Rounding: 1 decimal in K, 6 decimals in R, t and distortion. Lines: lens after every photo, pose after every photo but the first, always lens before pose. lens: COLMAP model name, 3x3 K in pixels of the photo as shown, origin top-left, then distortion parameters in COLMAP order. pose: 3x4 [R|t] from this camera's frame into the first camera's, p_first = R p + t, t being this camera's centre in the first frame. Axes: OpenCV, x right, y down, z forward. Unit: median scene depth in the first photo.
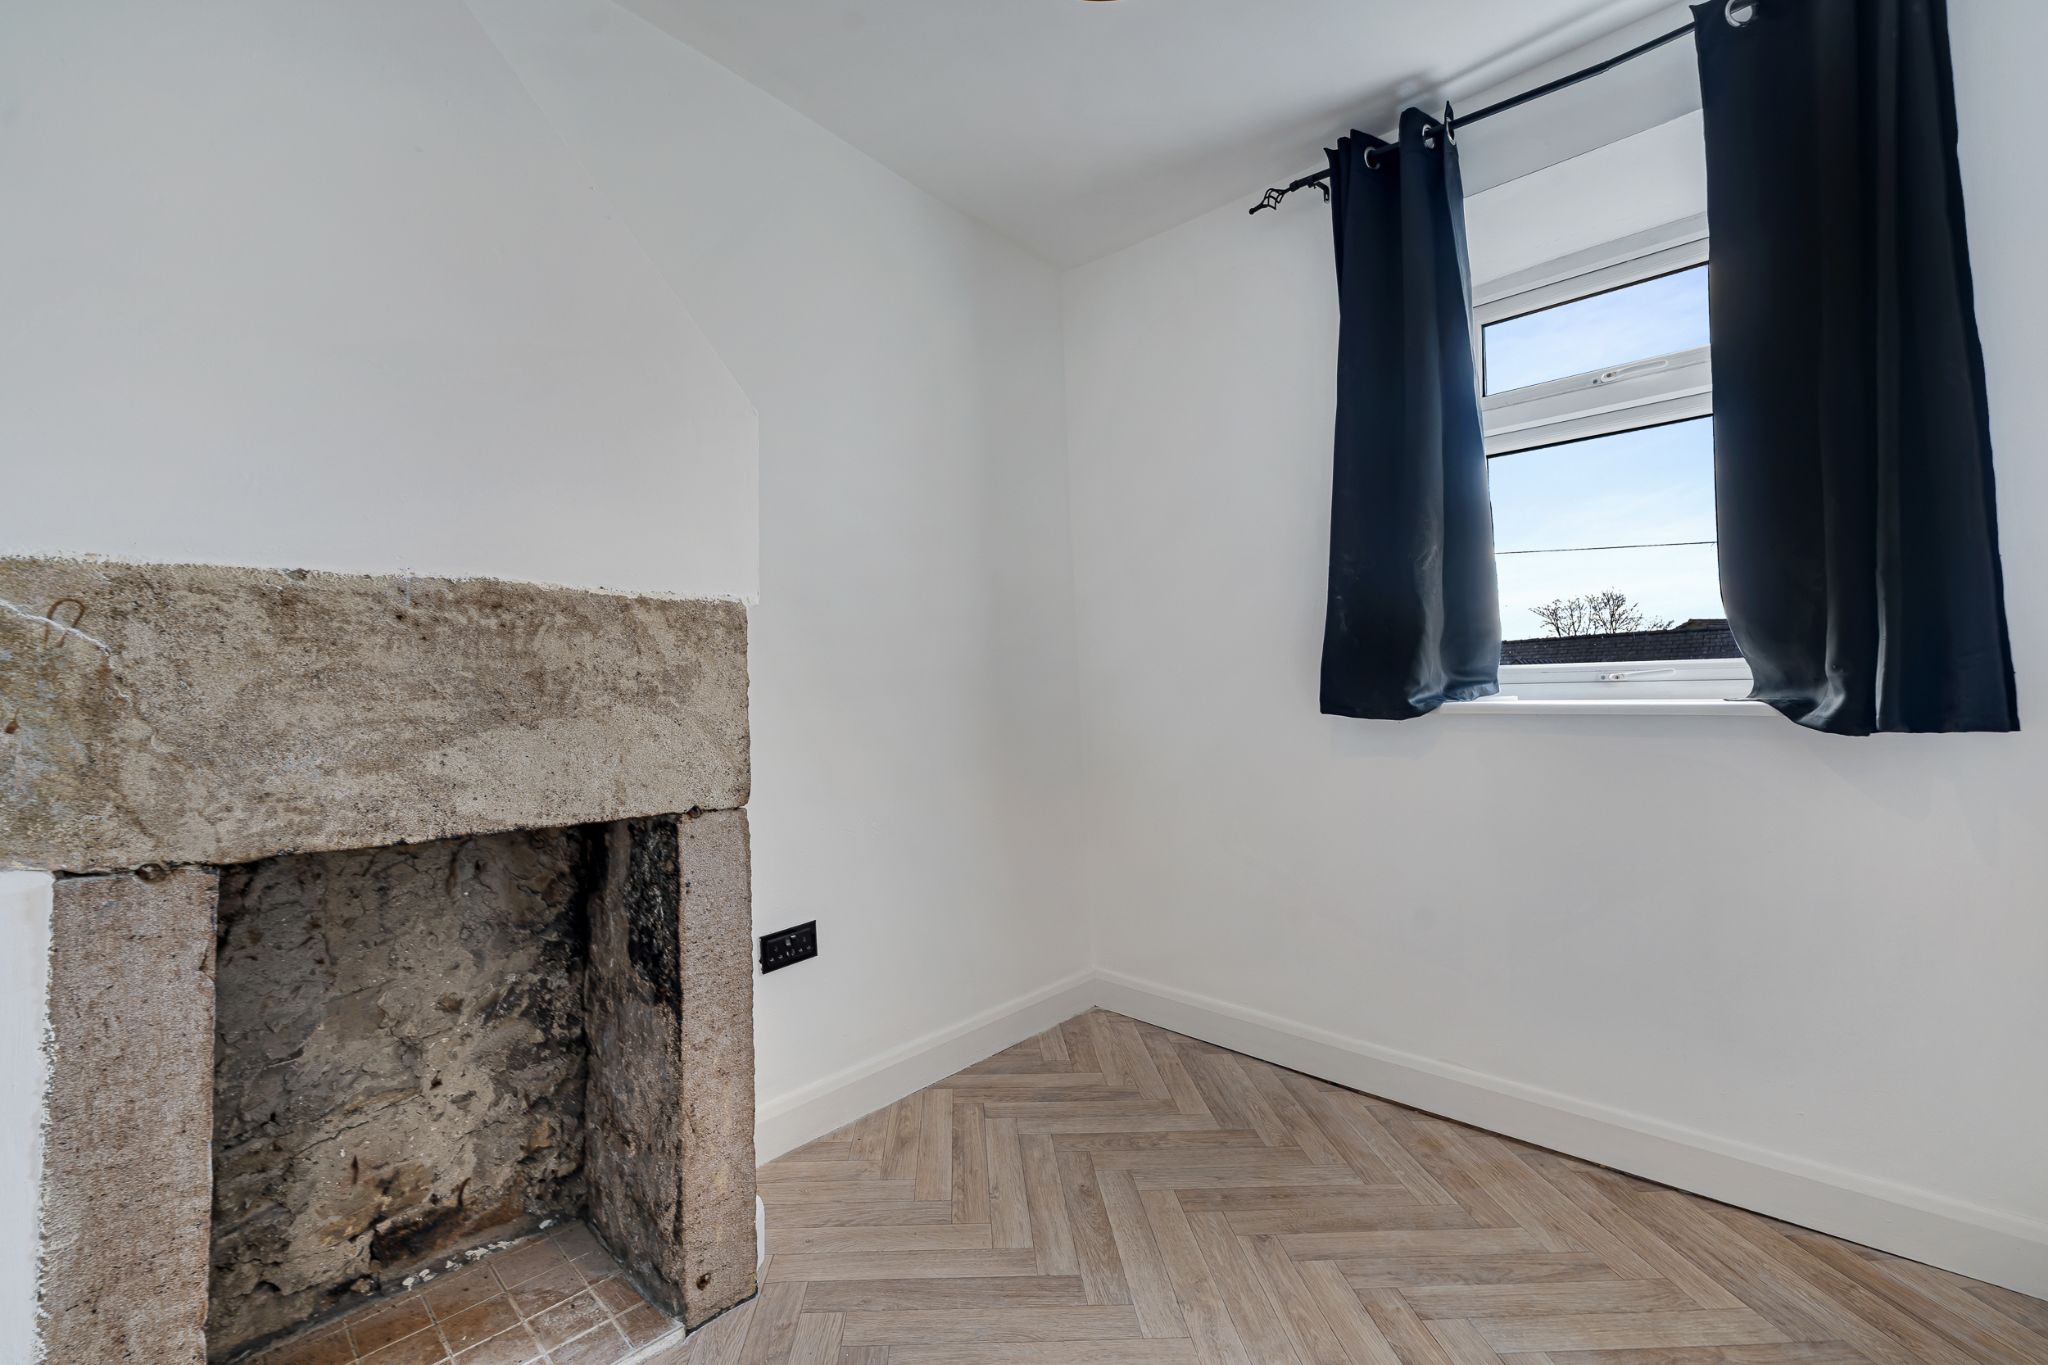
lens RADIAL K [[834.4, 0, 1019.2], [0, 834.4, 684.0], [0, 0, 1]] dist [0.000849, -0.001194]
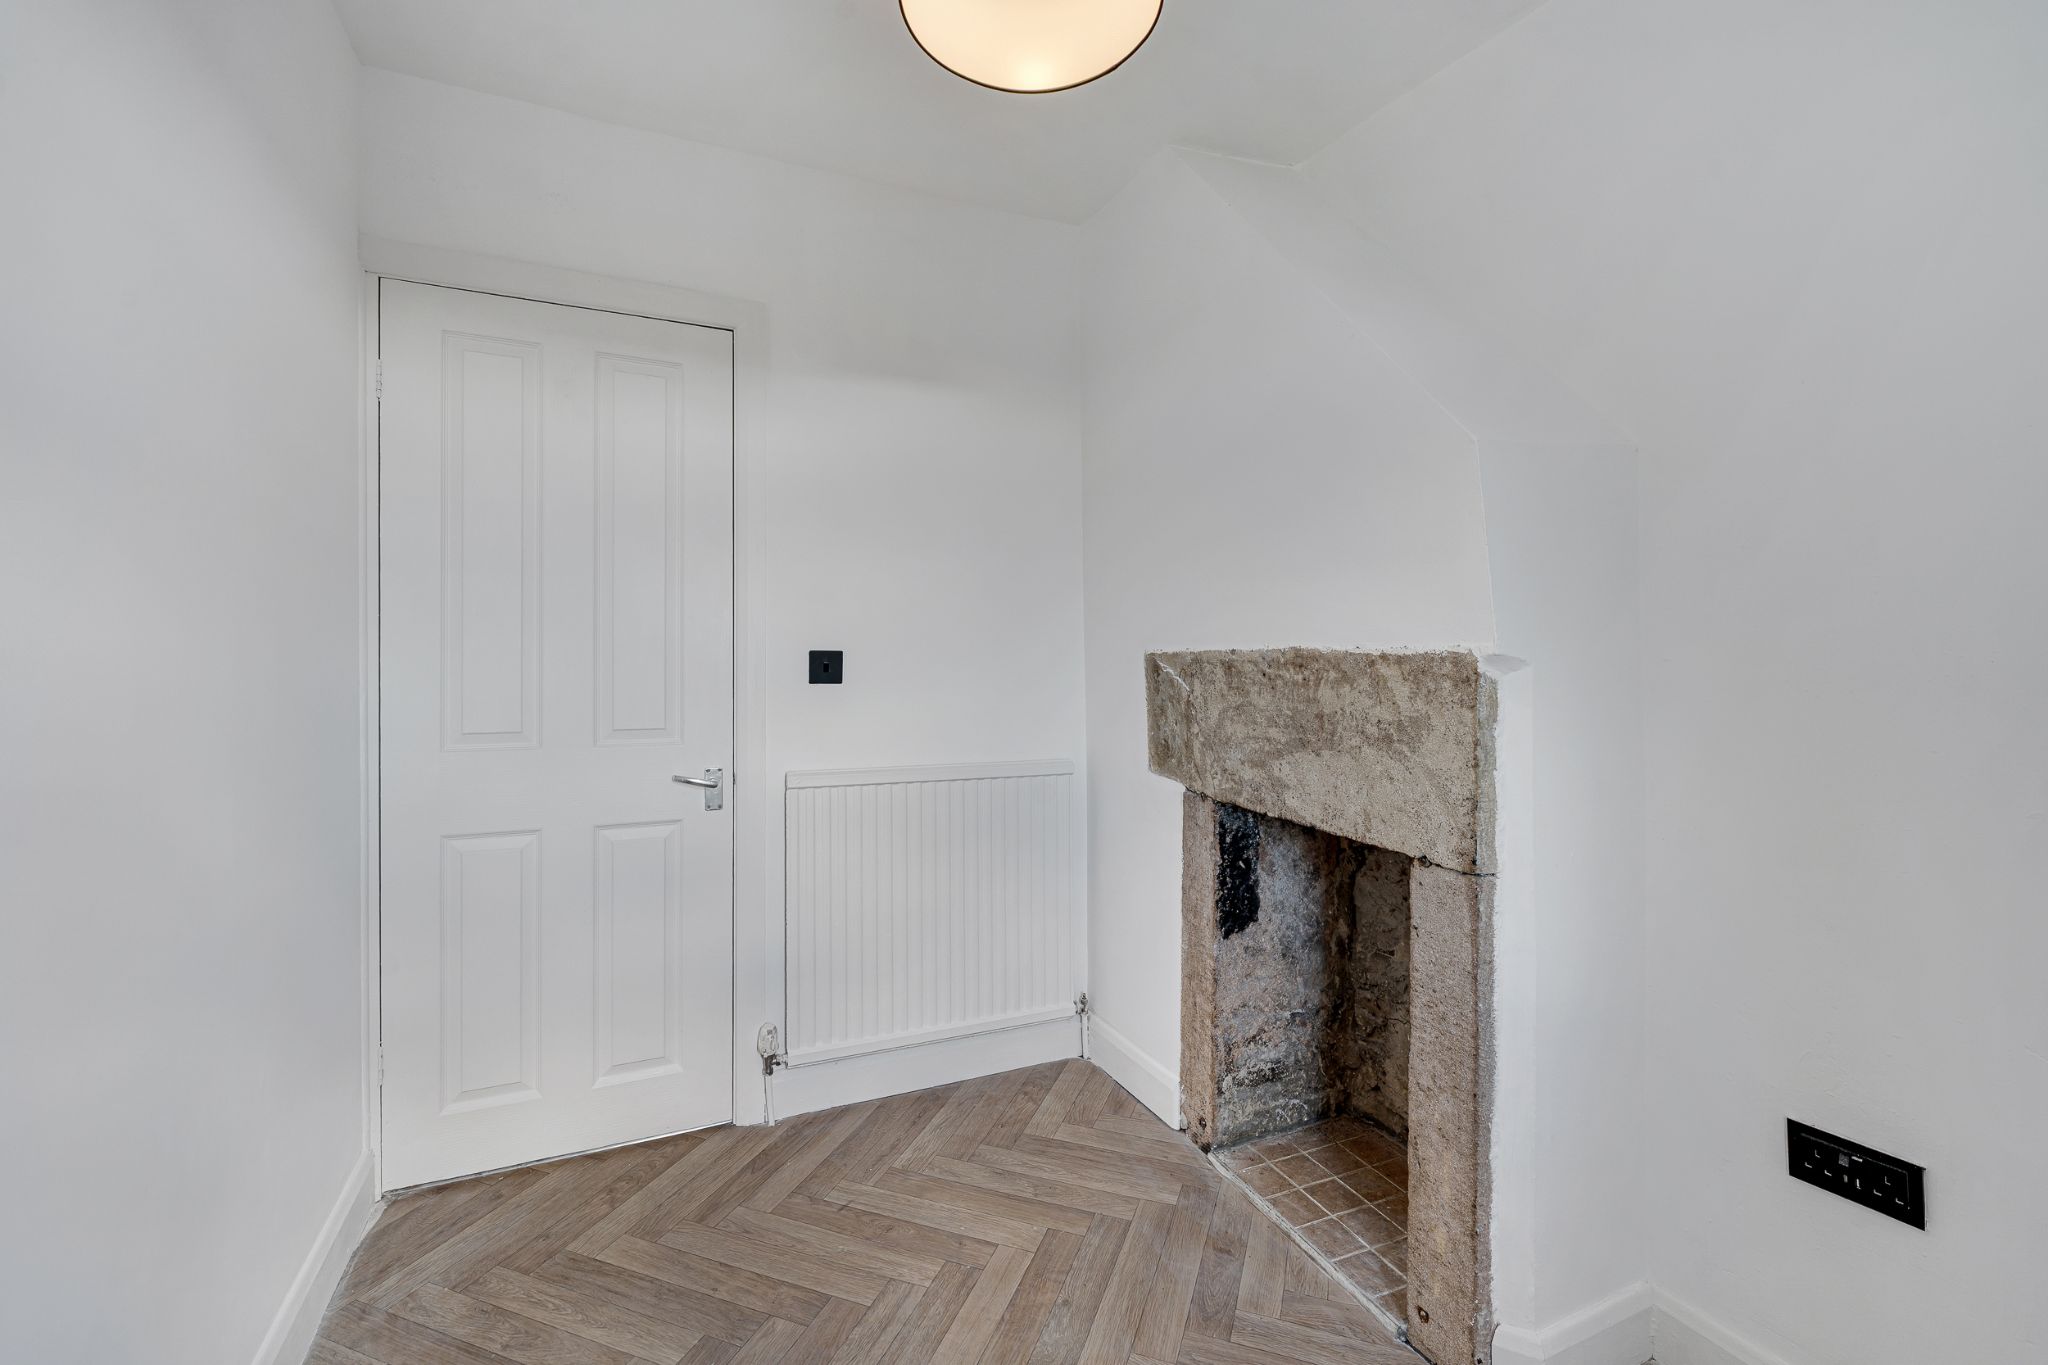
lens RADIAL K [[834.4, 0, 1018.6], [0, 834.4, 670.7], [0, 0, 1]] dist [0.000849, -0.001194]
pose [[-0.375452, 0.039931, -0.925981, 0.840319], [0.006237, 0.999158, 0.040558, -0.141495], [0.926821, 0.009452, -0.375385, 1.057924]]
